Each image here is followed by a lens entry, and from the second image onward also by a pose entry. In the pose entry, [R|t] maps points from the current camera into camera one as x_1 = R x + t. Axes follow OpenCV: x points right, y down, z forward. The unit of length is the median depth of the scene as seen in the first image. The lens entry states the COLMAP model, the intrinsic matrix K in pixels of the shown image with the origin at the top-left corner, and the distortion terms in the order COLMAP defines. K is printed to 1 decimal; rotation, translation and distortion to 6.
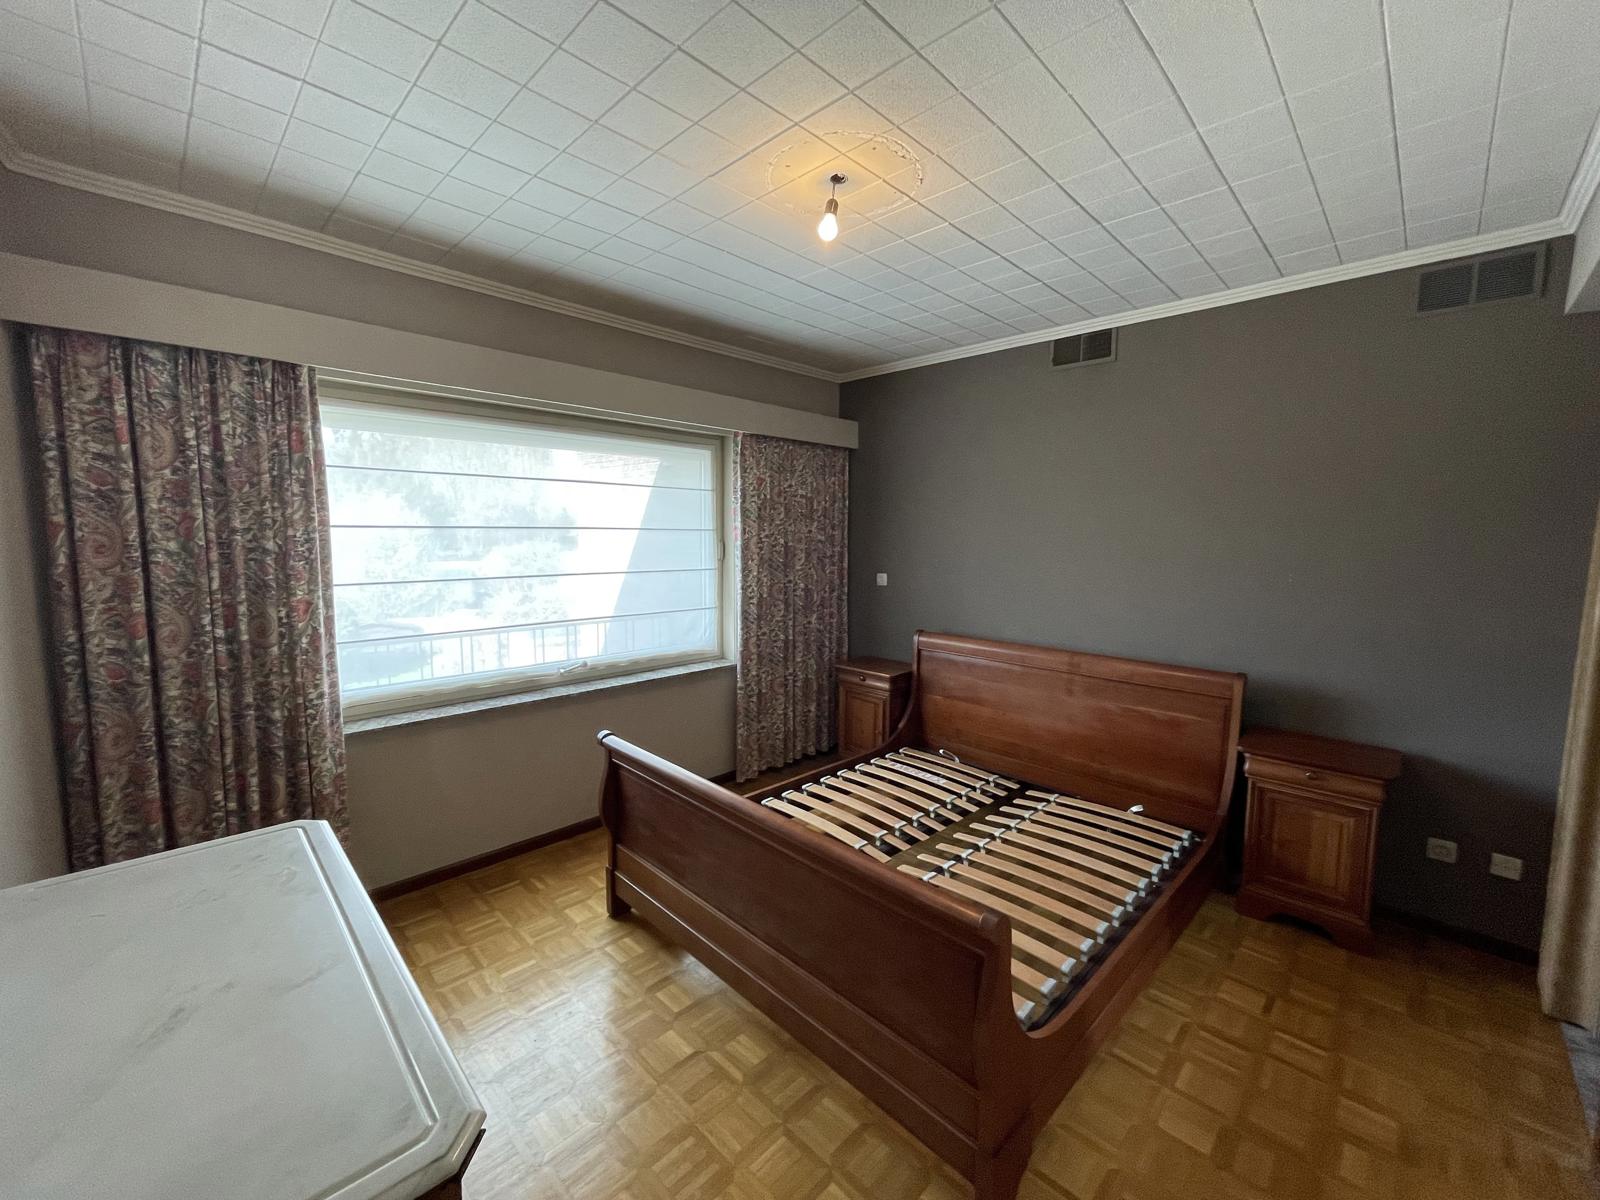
lens RADIAL K [[647.0, 0, 799.6], [0, 647.0, 595.5], [0, 0, 1]] dist [-0.000073, 0.000004]
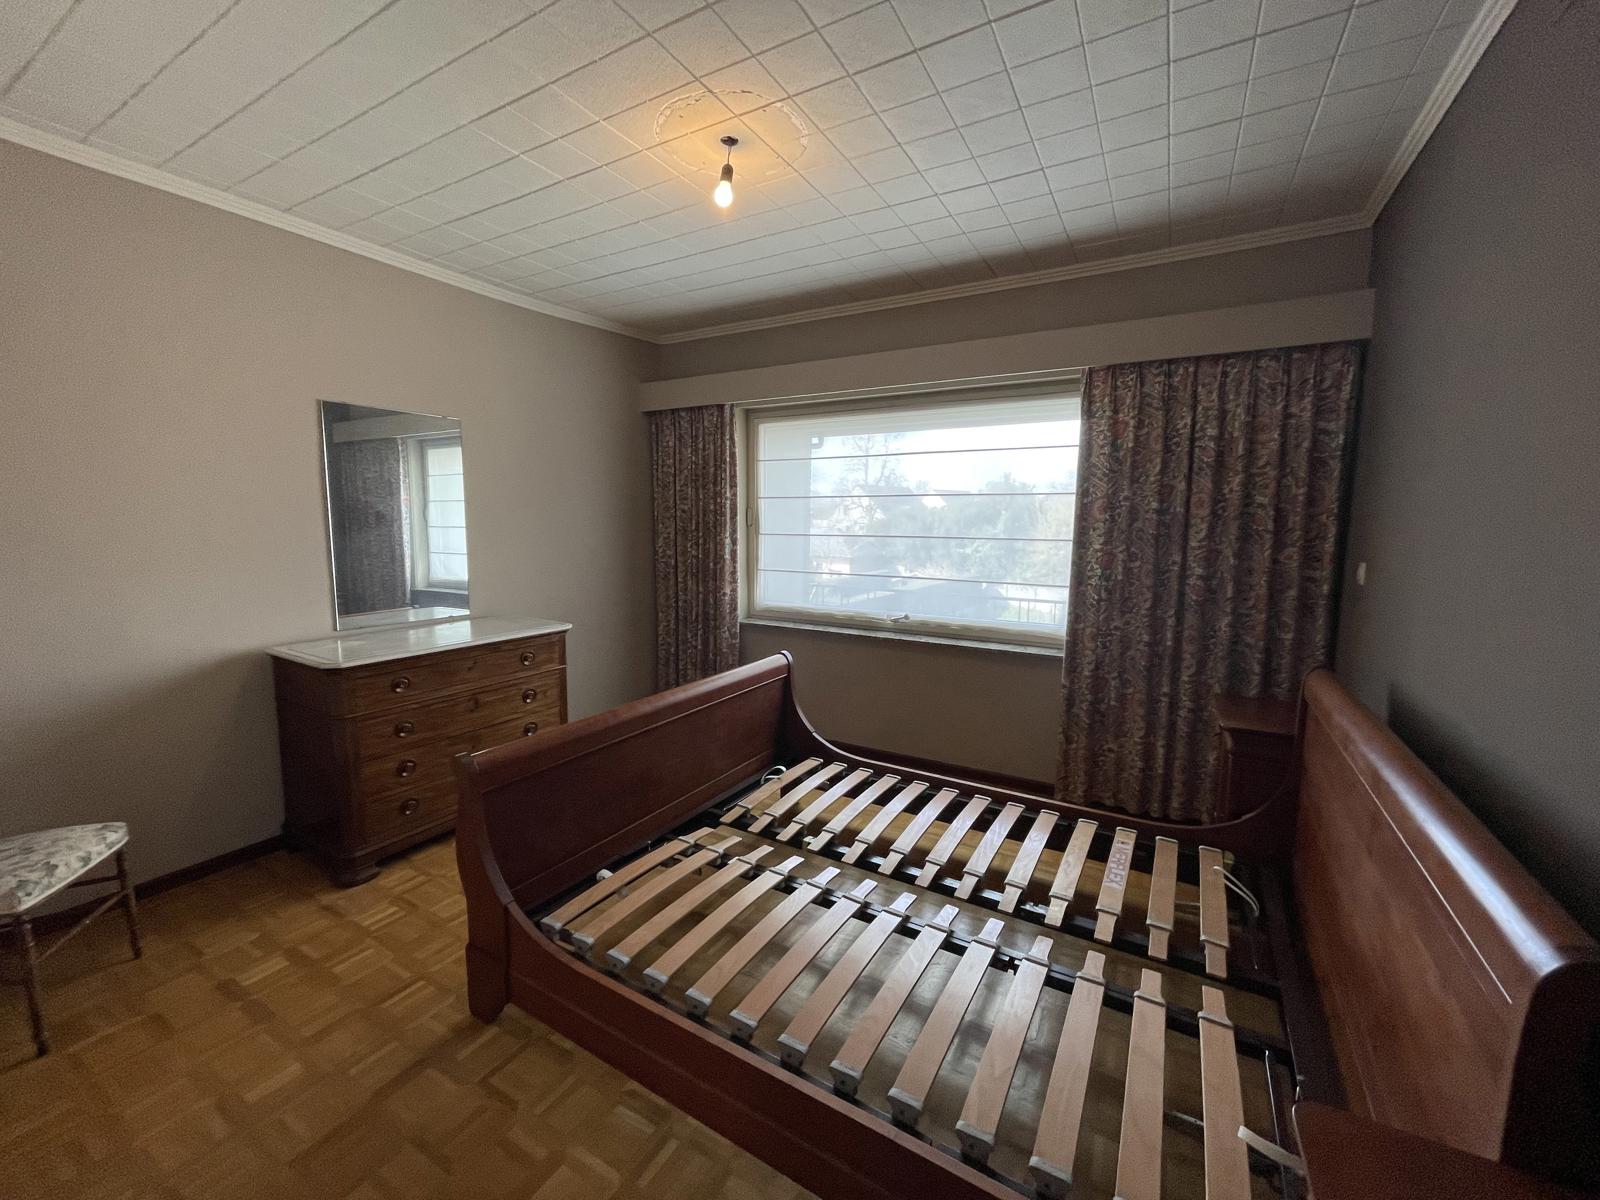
lens RADIAL K [[647.0, 0, 799.6], [0, 647.0, 595.5], [0, 0, 1]] dist [-0.000073, 0.000004]
pose [[0.253406, 0.108041, -0.961308, 0.683604], [-0.100068, 0.991340, 0.085038, -0.007227], [0.962170, 0.074647, 0.262023, 0.517655]]
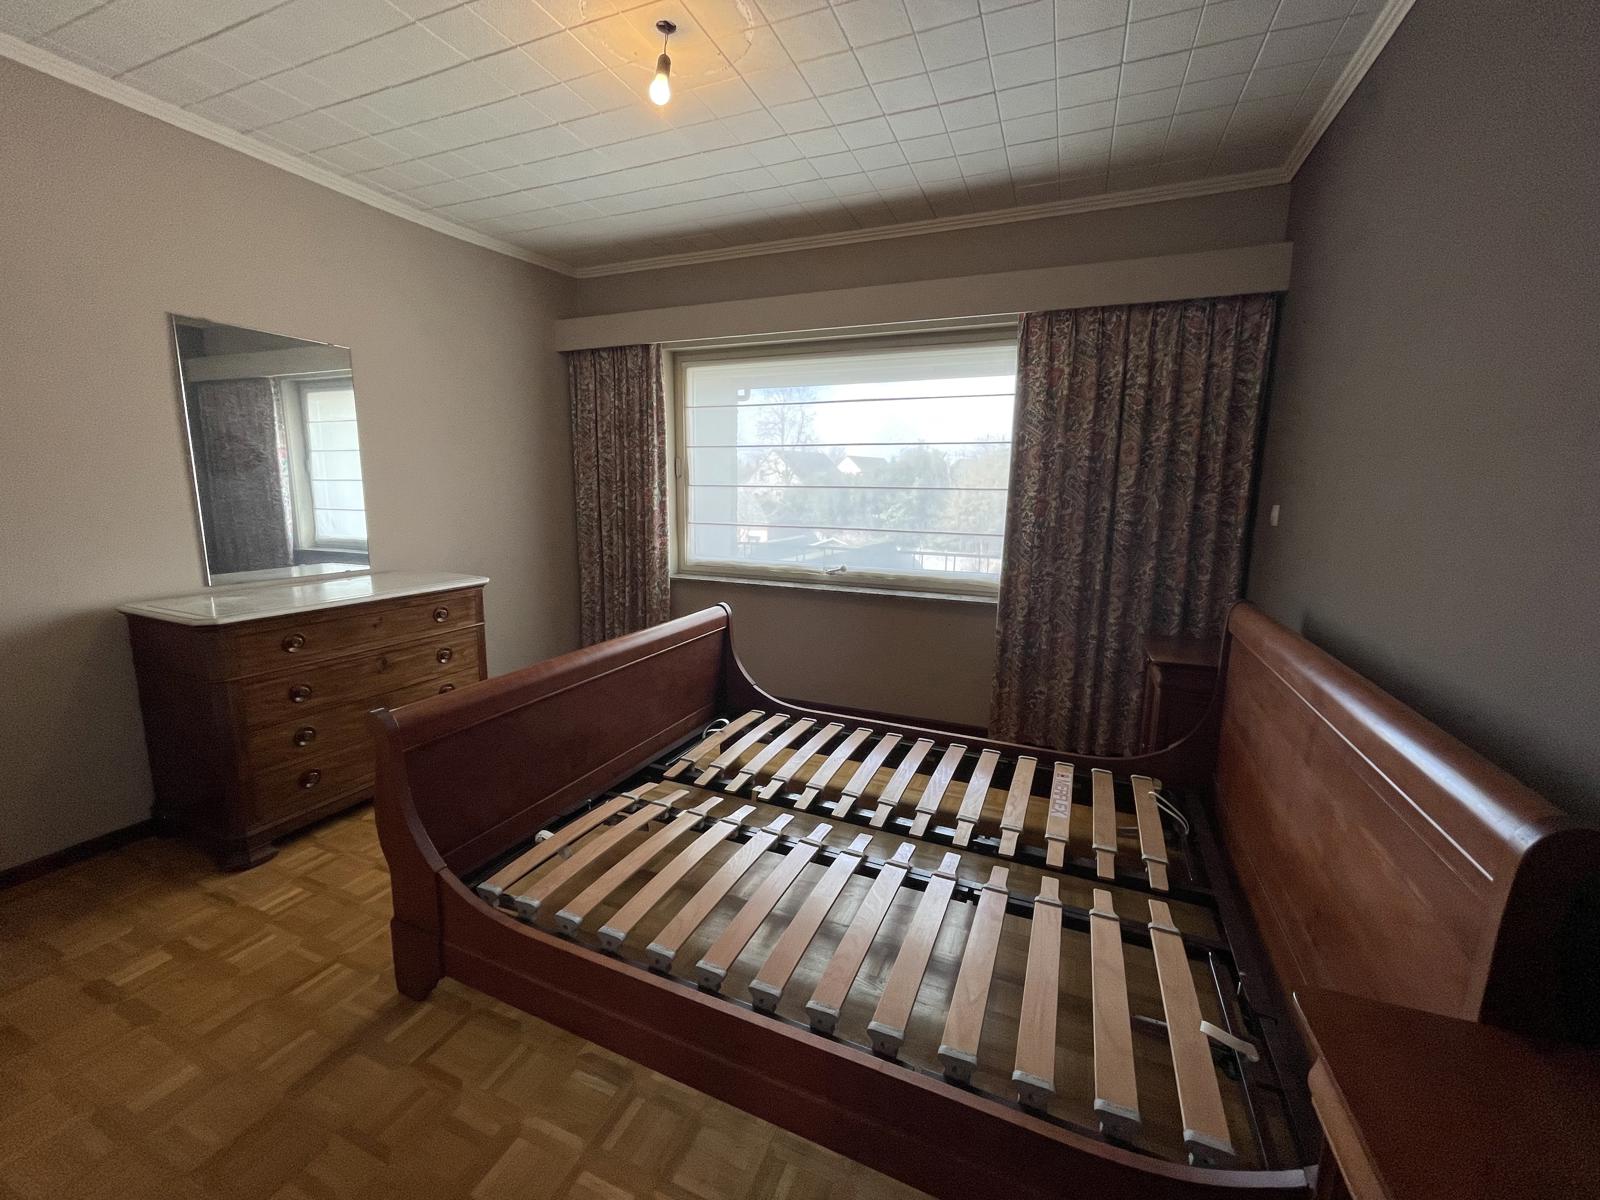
lens RADIAL K [[646.6, 0, 798.4], [0, 646.6, 595.0], [0, 0, 1]] dist [-0.001875, 0.000227]
pose [[0.374439, 0.151364, -0.914814, 0.650354], [-0.101212, 0.987363, 0.121941, 0.023265], [0.921711, 0.046930, 0.385027, 0.497076]]
